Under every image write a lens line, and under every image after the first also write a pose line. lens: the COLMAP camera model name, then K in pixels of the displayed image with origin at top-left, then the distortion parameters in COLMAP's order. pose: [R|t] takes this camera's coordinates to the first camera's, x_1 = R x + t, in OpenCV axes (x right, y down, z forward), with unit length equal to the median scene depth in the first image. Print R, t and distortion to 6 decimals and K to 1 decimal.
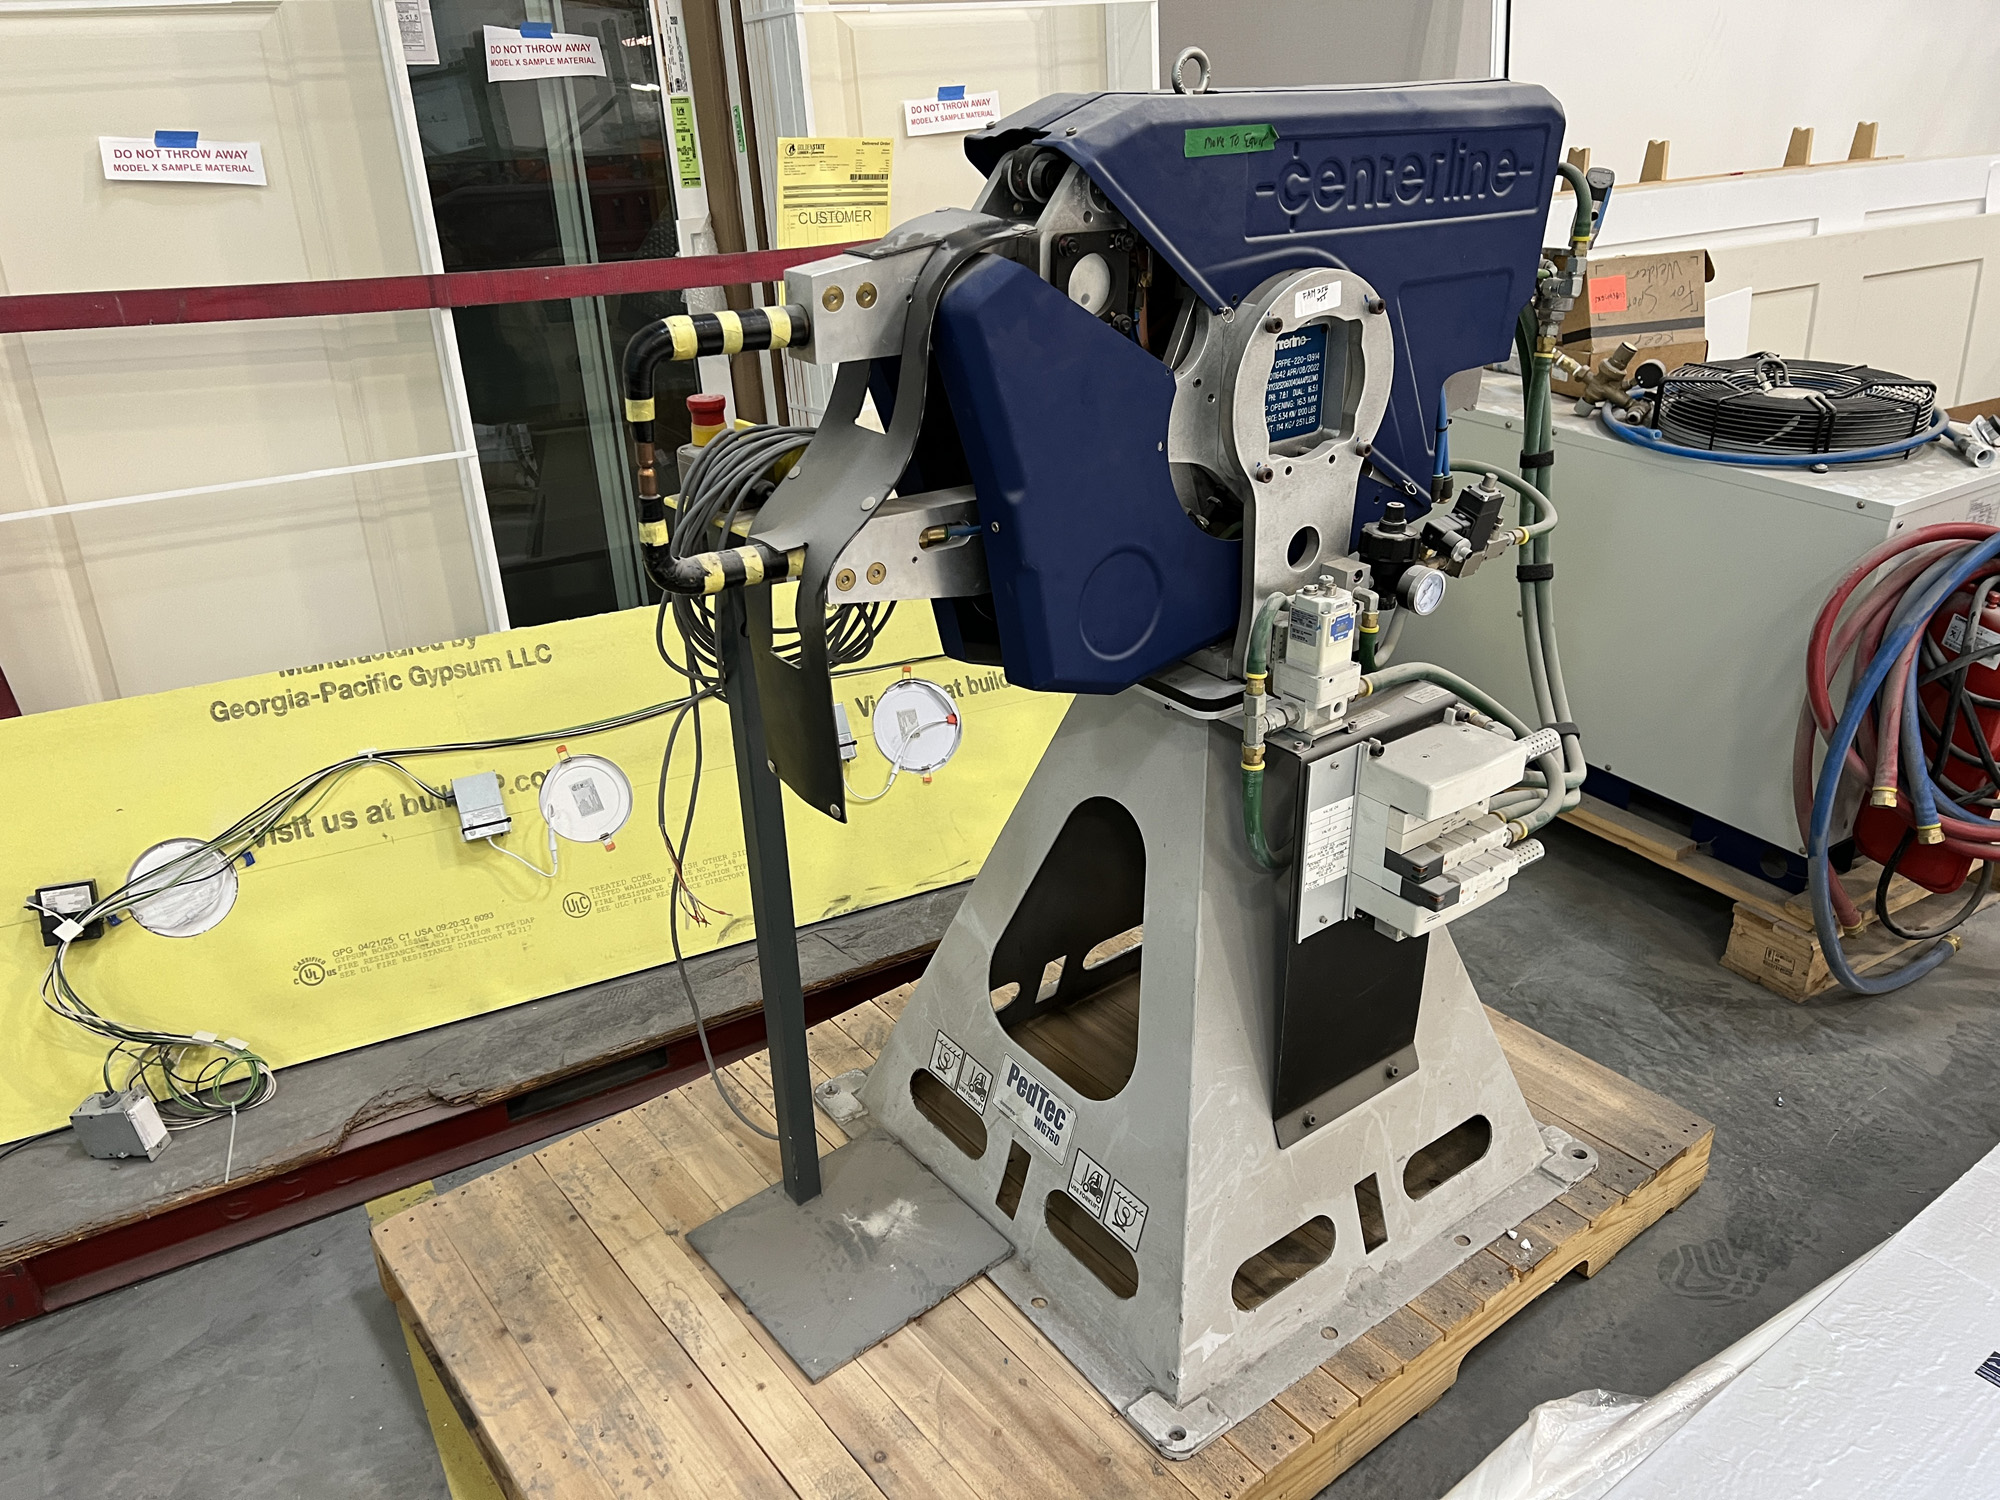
lens RADIAL K [[1522.6, 0, 998.9], [0, 1522.6, 747.5], [0, 0, 1]] dist [0.046213, -0.050162]
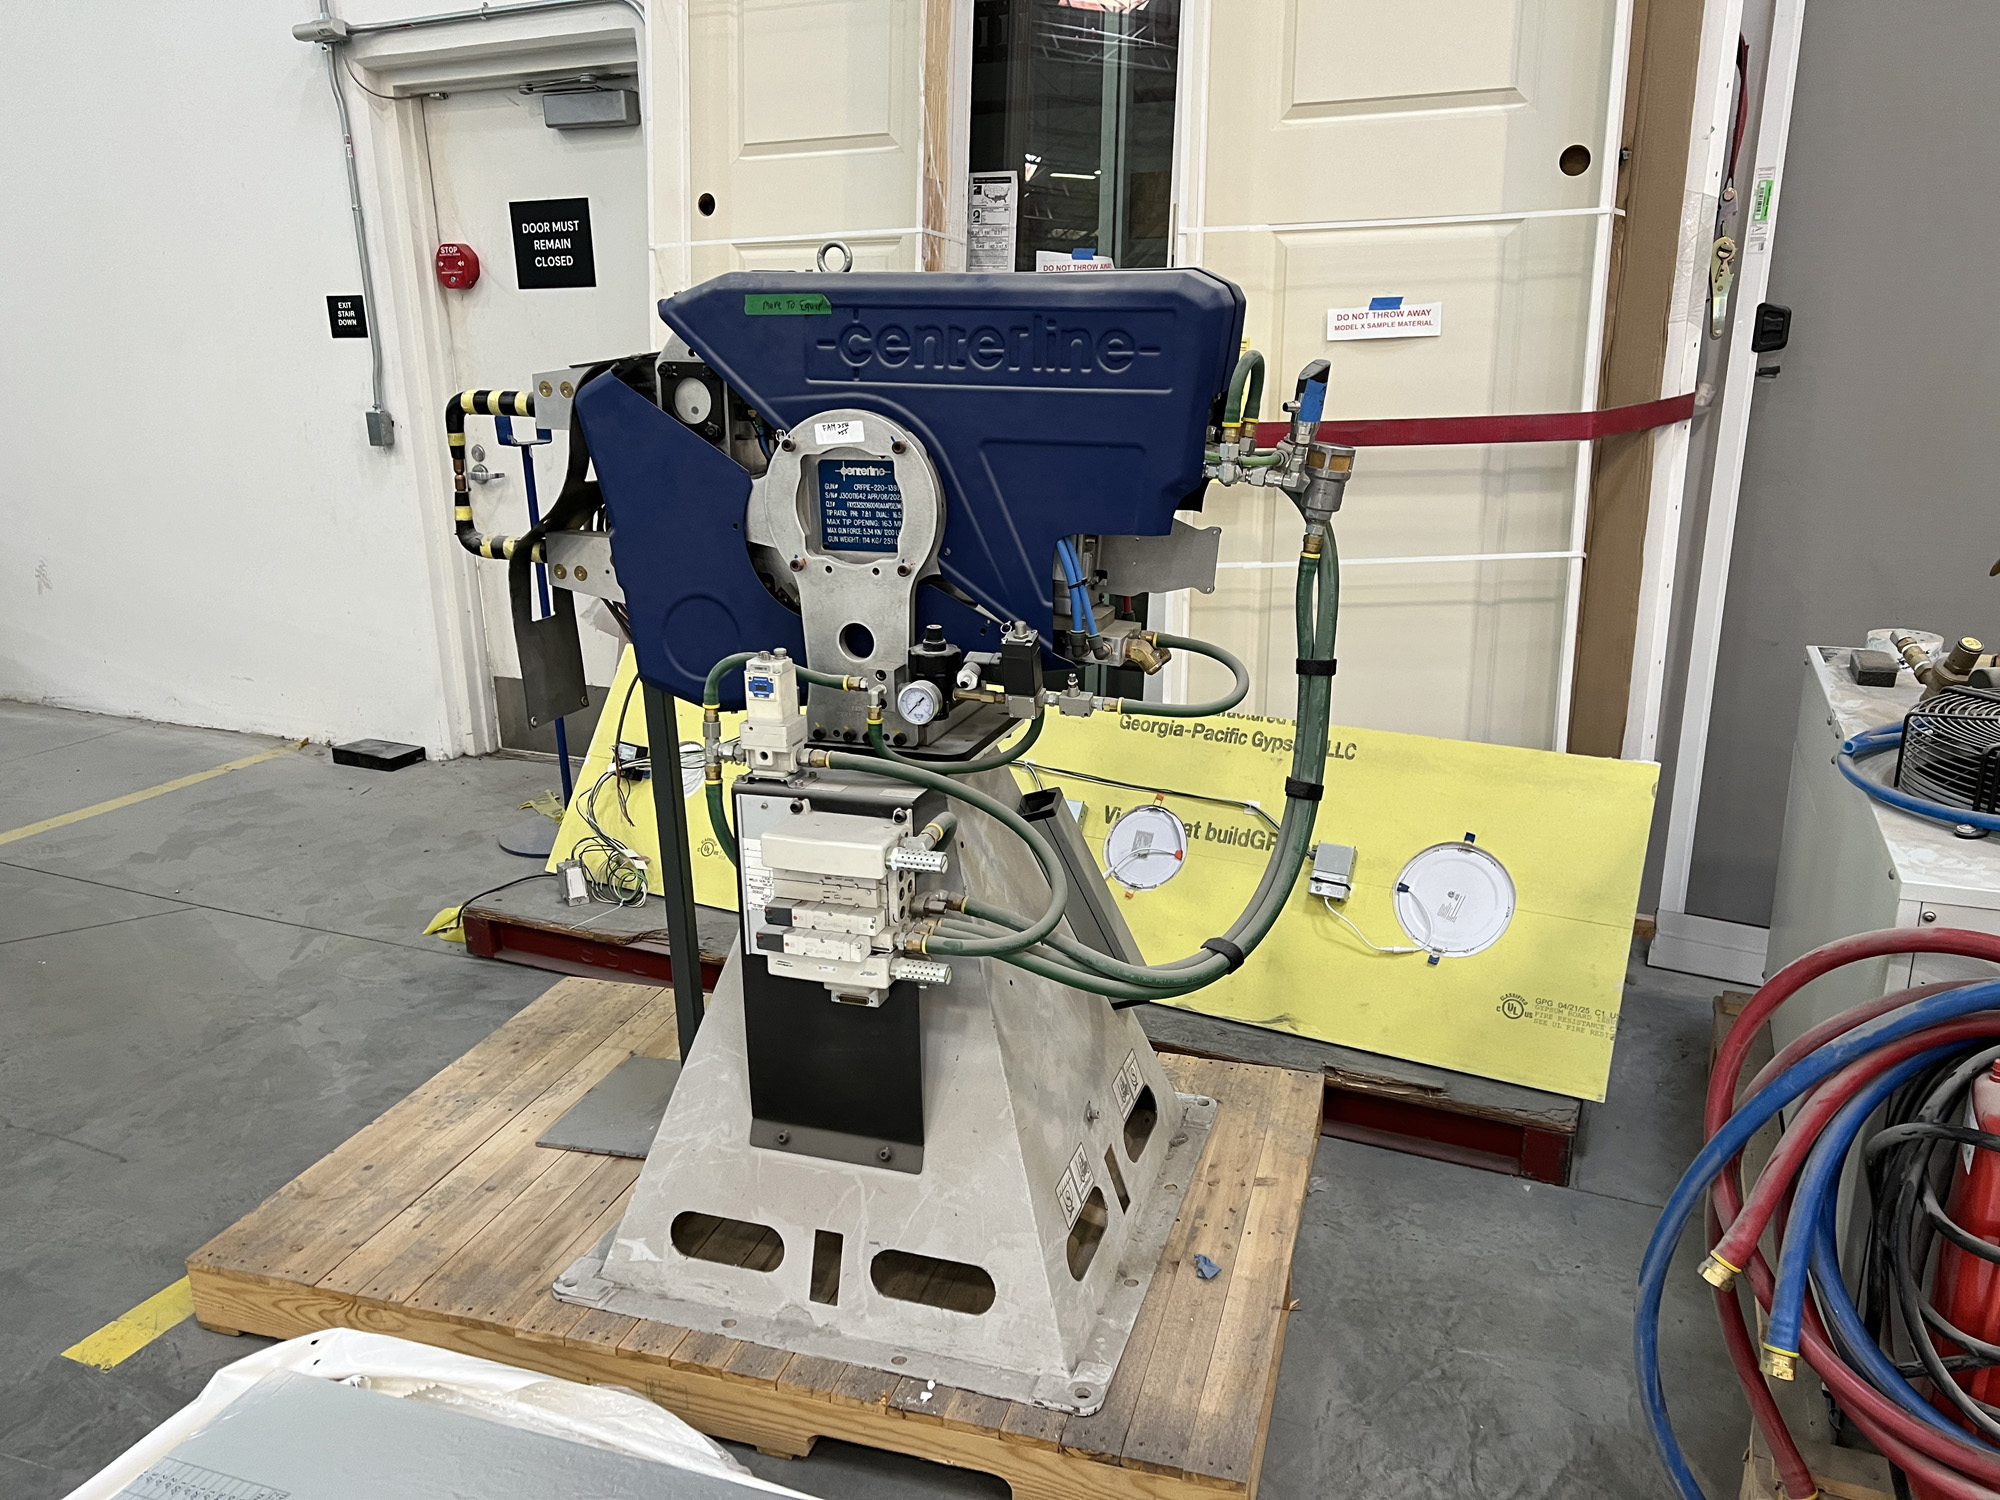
lens RADIAL K [[1522.6, 0, 995.6], [0, 1522.6, 757.9], [0, 0, 1]] dist [0.046213, -0.050162]
pose [[0.562845, 0.243314, -0.789939, 1.234624], [-0.351966, 0.935269, 0.037297, -0.130192], [0.747881, 0.257039, 0.612050, 0.387808]]
